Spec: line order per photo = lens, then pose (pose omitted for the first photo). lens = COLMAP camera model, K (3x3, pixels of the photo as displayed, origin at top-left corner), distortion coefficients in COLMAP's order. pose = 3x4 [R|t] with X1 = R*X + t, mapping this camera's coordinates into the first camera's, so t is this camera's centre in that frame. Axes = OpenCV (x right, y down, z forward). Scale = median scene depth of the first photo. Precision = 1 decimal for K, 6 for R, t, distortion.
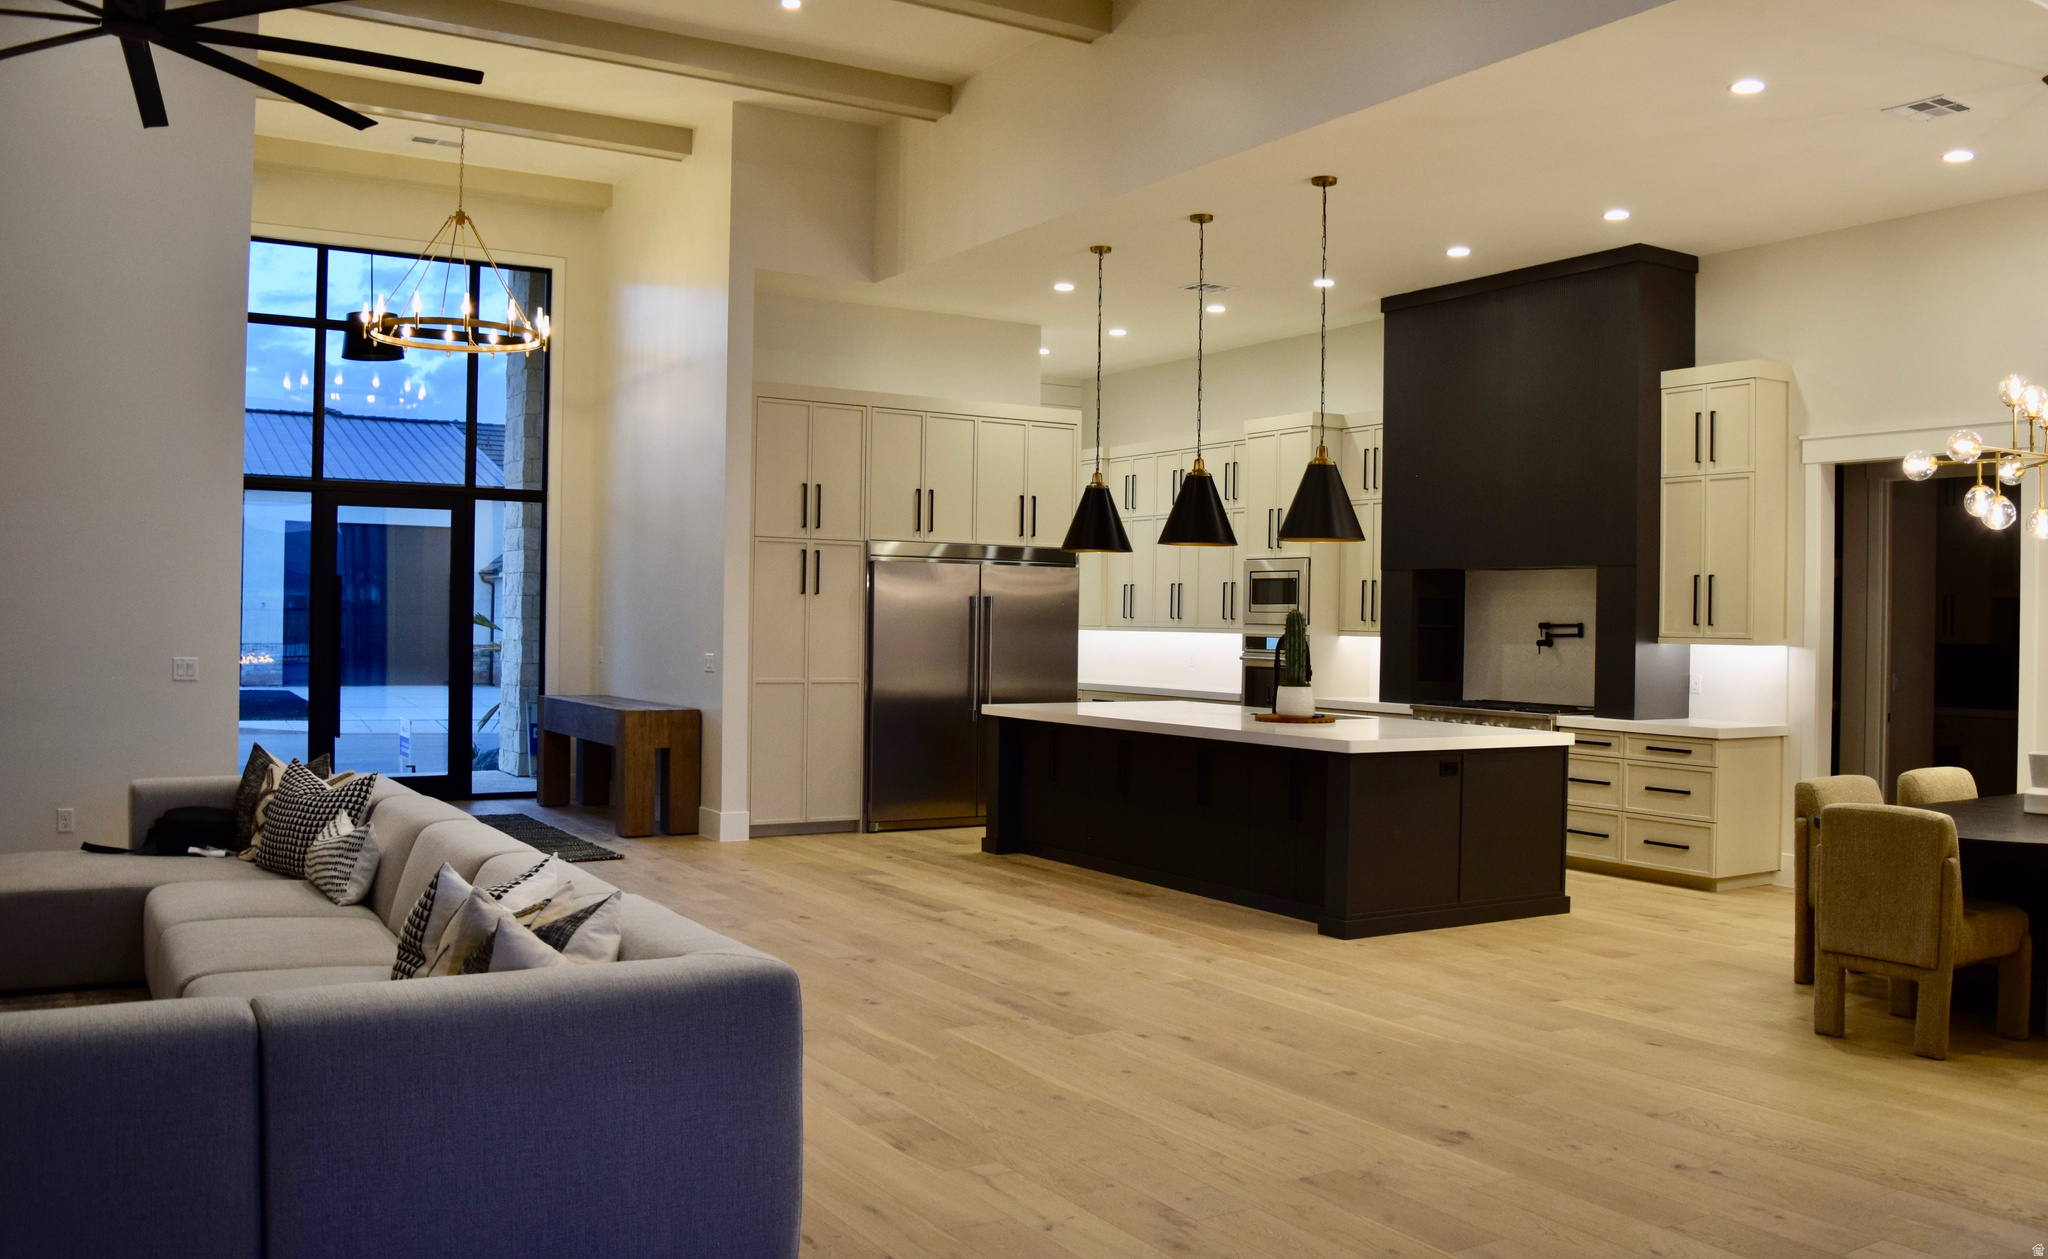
lens RADIAL K [[1713.9, 0, 1024.0], [0, 1713.9, 629.5], [0, 0, 1]] dist [-0.094249, 0.004895]
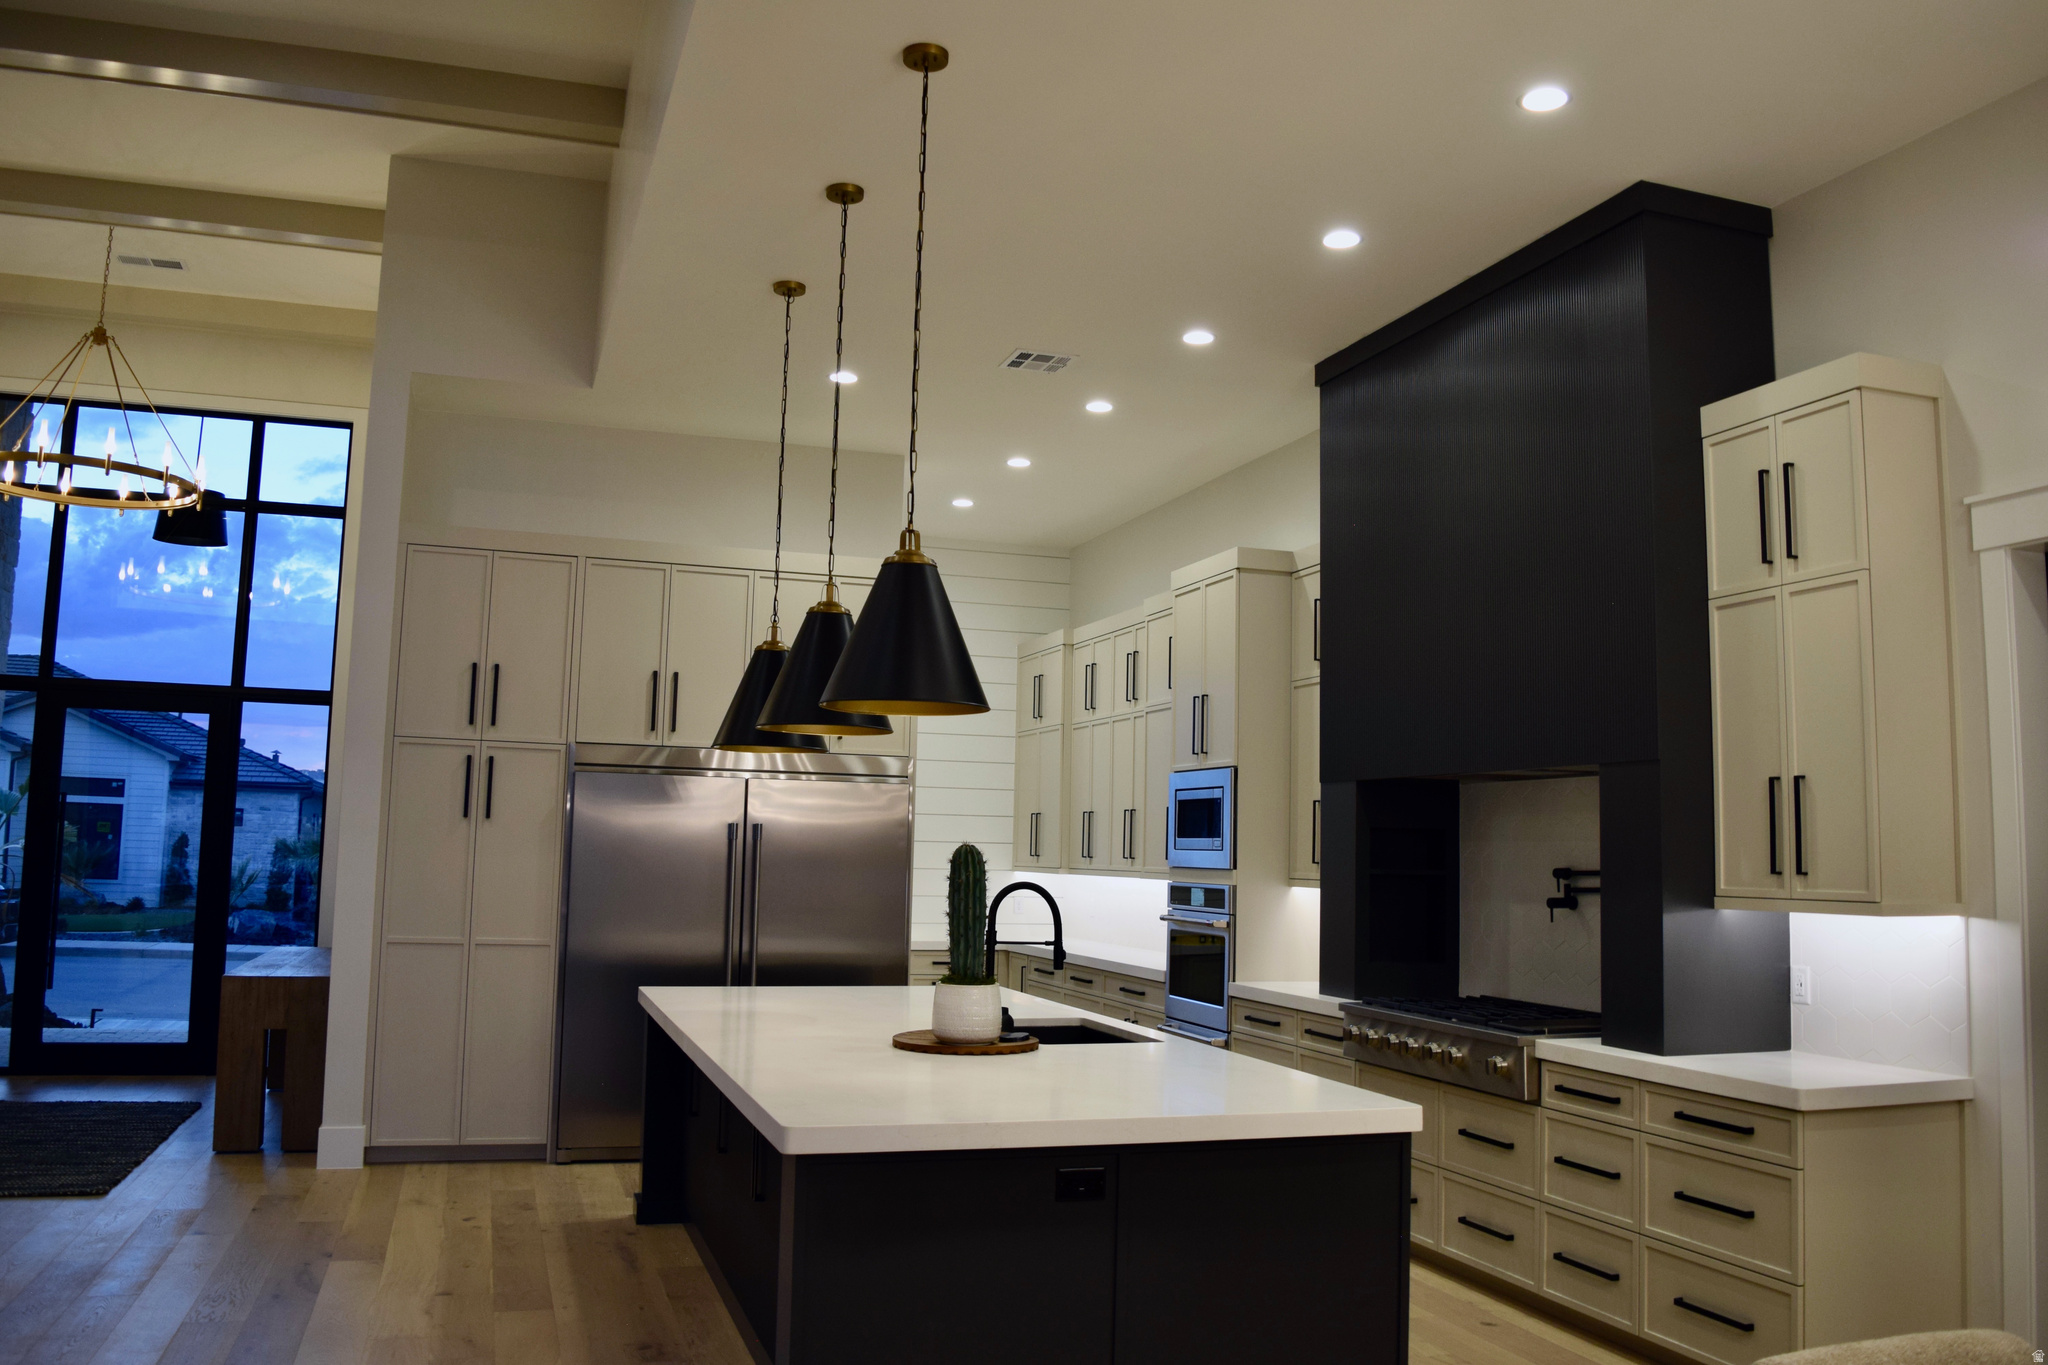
lens RADIAL K [[1617.1, 0, 987.6], [0, 1617.1, 671.1], [0, 0, 1]] dist [-0.090954, 0.004918]
pose [[0.971266, -0.019454, -0.237202, 0.245770], [-0.009205, 0.992837, -0.119118, -0.004016], [0.237820, 0.117879, 0.964130, 0.413624]]
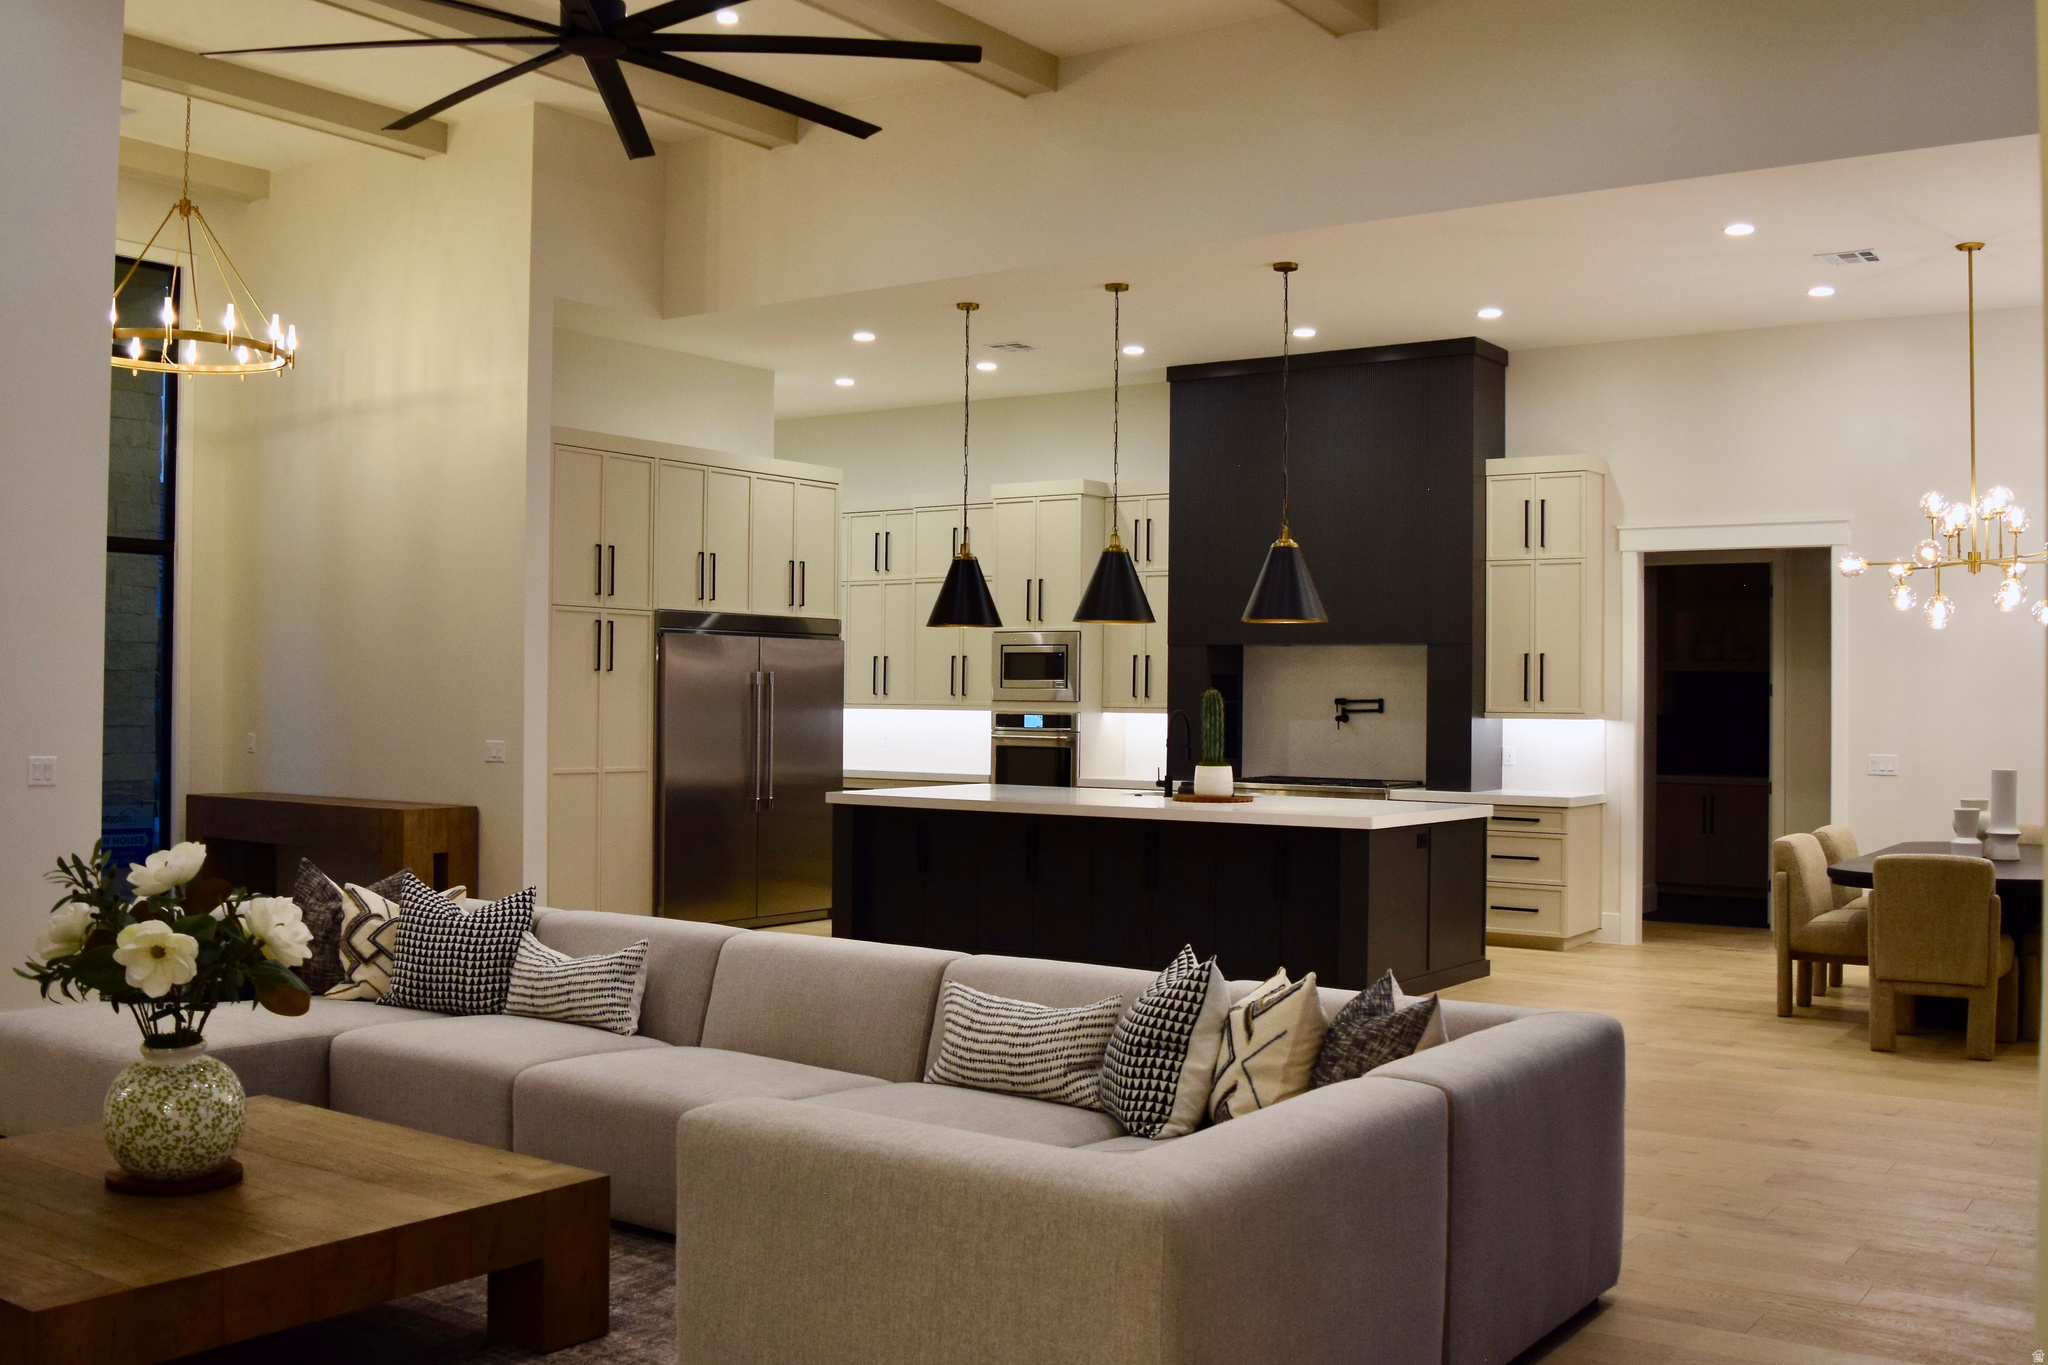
lens RADIAL K [[2016.5, 0, 1013.8], [0, 2016.5, 667.3], [0, 0, 1]] dist [-0.095247, -0.003033]
pose [[0.919391, -0.000267, 0.393344, -0.344913], [0.006068, 0.999890, -0.013503, -0.007585], [-0.393297, 0.014801, 0.919292, -0.026227]]
